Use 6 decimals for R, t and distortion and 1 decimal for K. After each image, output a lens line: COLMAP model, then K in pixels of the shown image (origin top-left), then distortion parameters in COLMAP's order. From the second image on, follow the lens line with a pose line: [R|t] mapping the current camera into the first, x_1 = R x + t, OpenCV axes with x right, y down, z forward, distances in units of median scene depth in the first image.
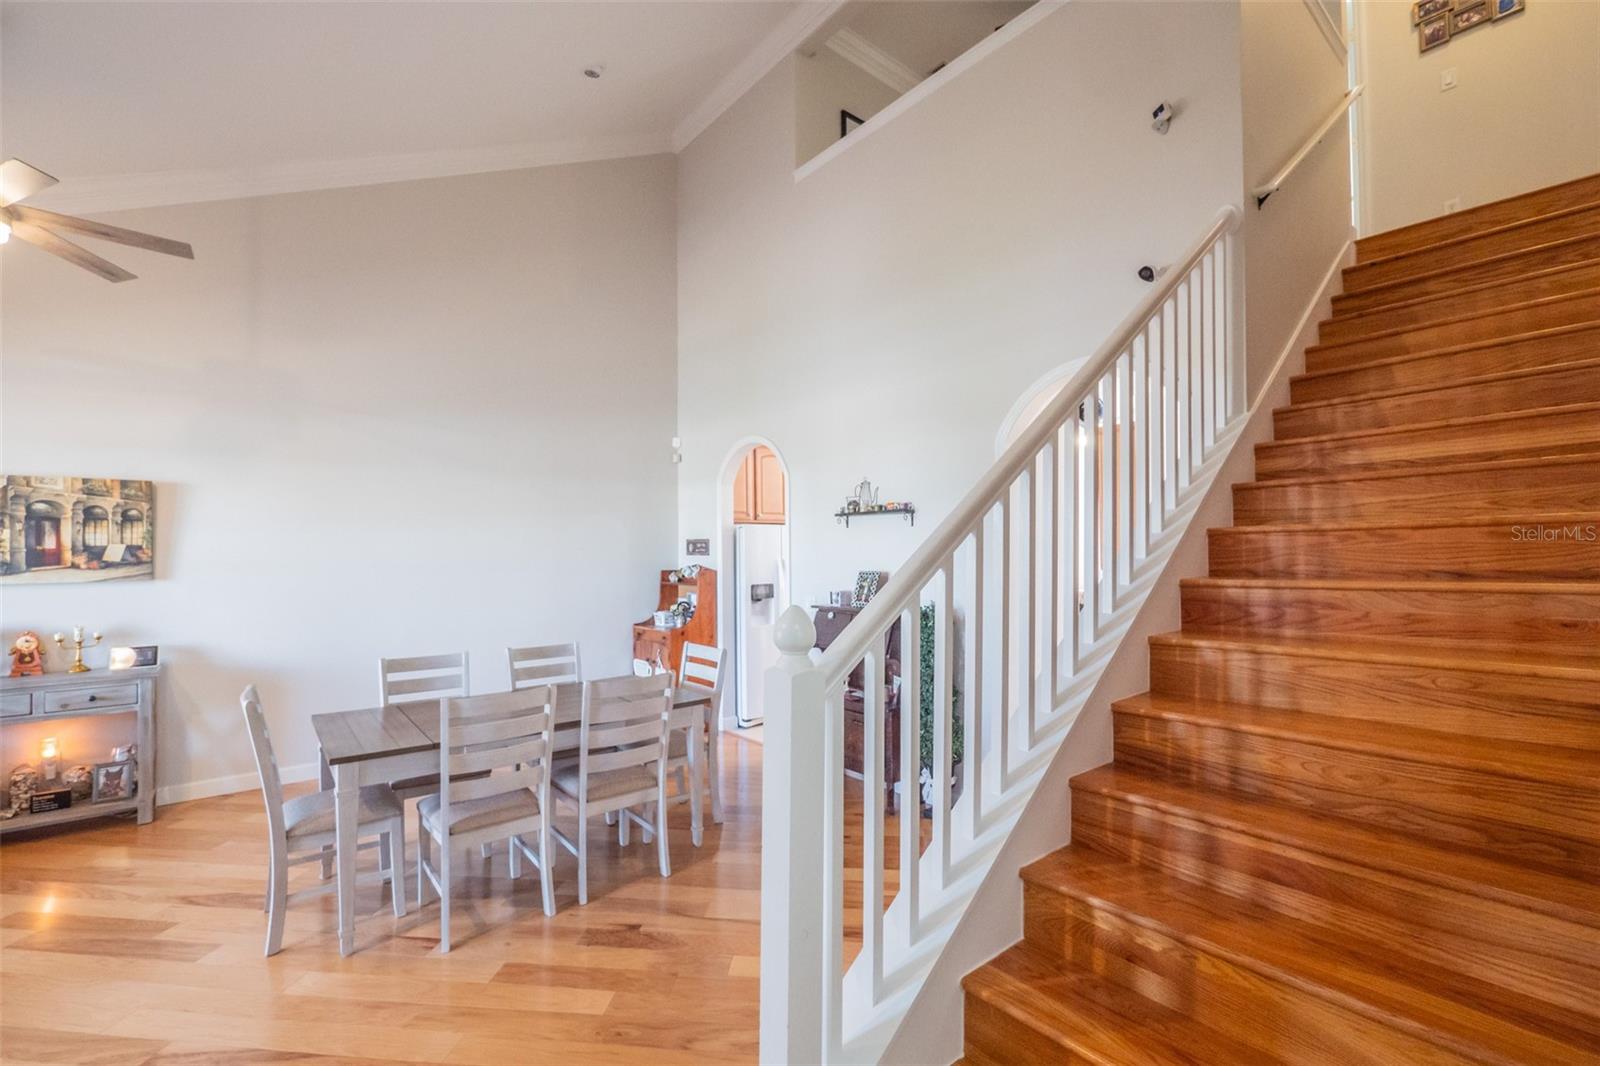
lens RADIAL K [[686.8, 0, 795.2], [0, 686.8, 543.3], [0, 0, 1]] dist [0.000759, 0.000068]
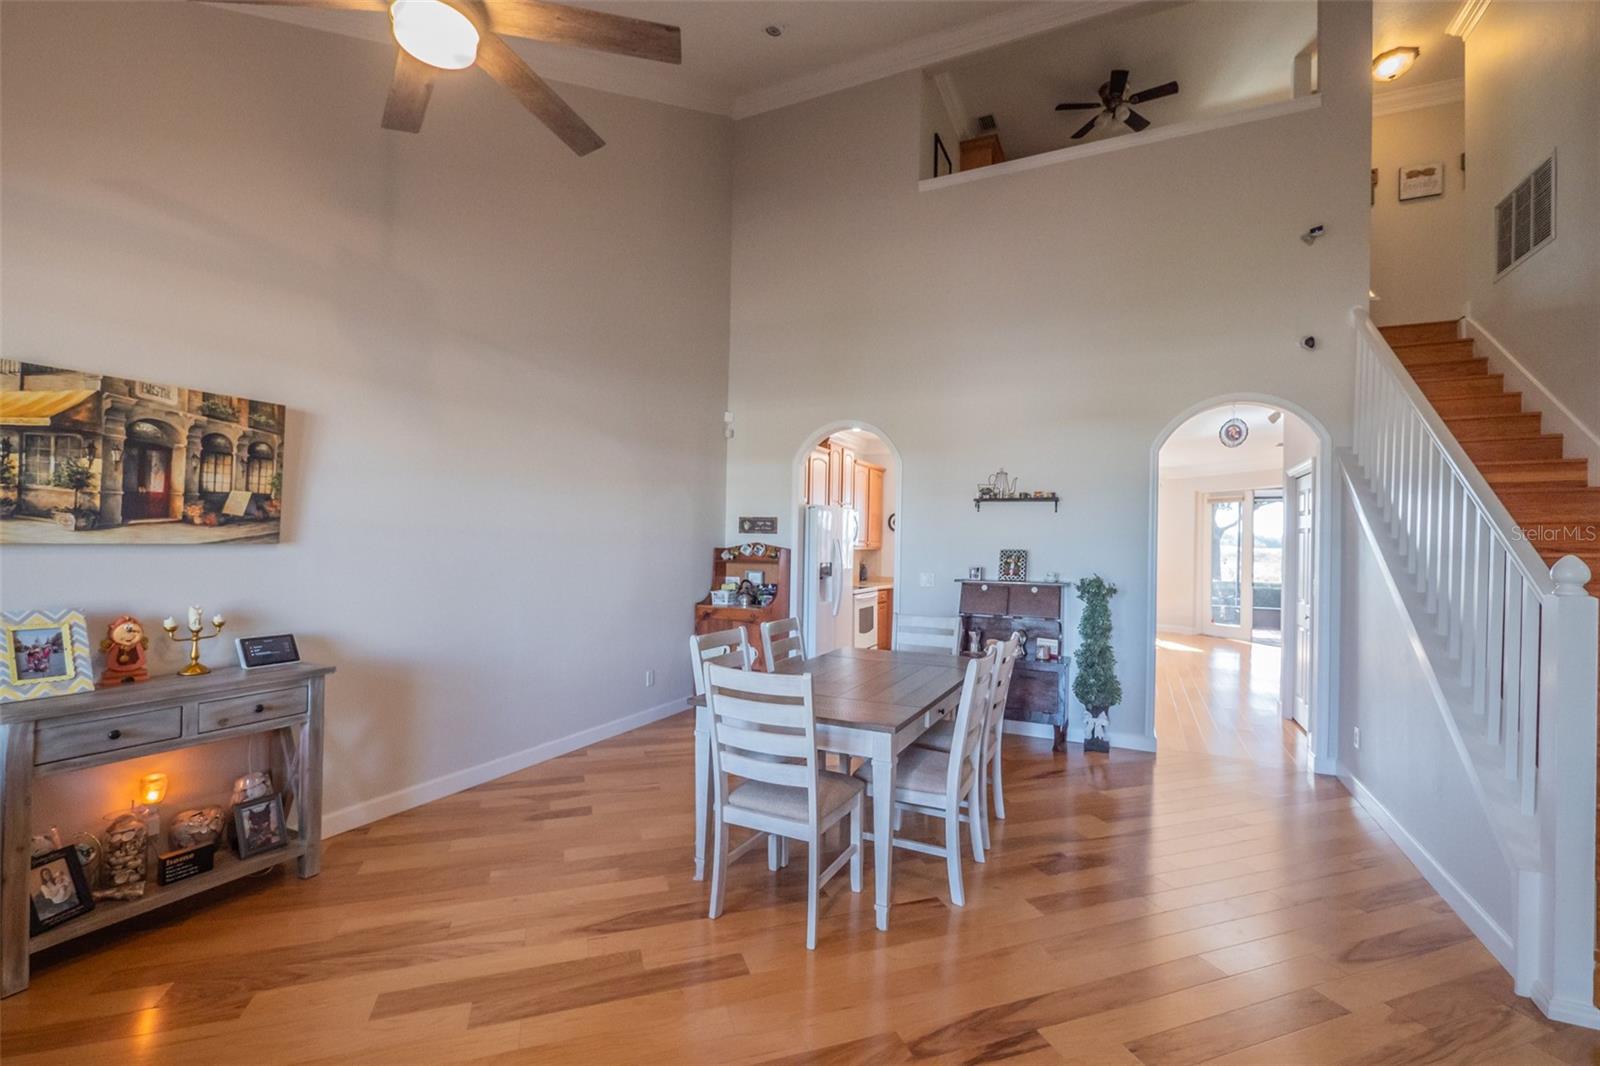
lens RADIAL K [[678.6, 0, 806.1], [0, 678.6, 540.3], [0, 0, 1]] dist [0.000177, 0.000180]
pose [[0.902541, 0.023691, 0.429952, -0.767594], [-0.028314, 0.999590, 0.004357, 0.032489], [-0.429672, -0.016106, 0.902841, 0.125685]]
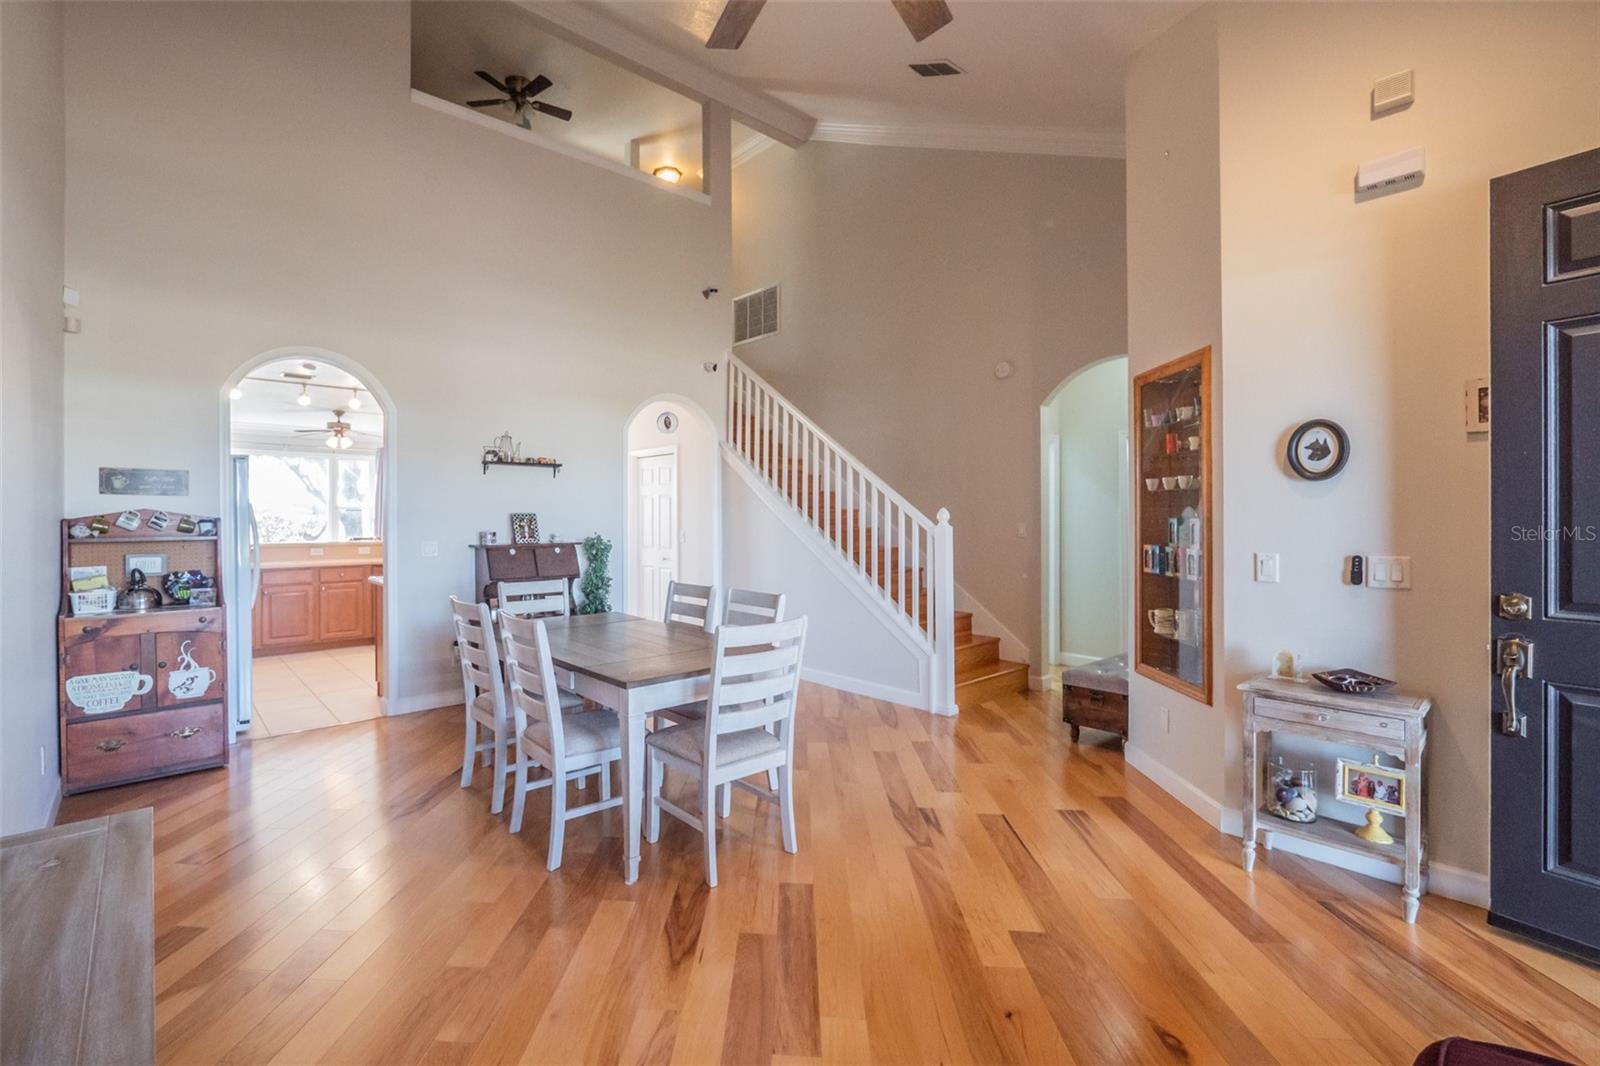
lens RADIAL K [[699.4, 0, 722.9], [0, 699.4, 520.3], [0, 0, 1]] dist [0.000970, 0.000129]
pose [[-0.003225, -0.000347, 0.999995, -1.204791], [-0.011264, 0.999937, 0.000310, 0.053394], [-0.999931, -0.011263, -0.003228, 0.722232]]
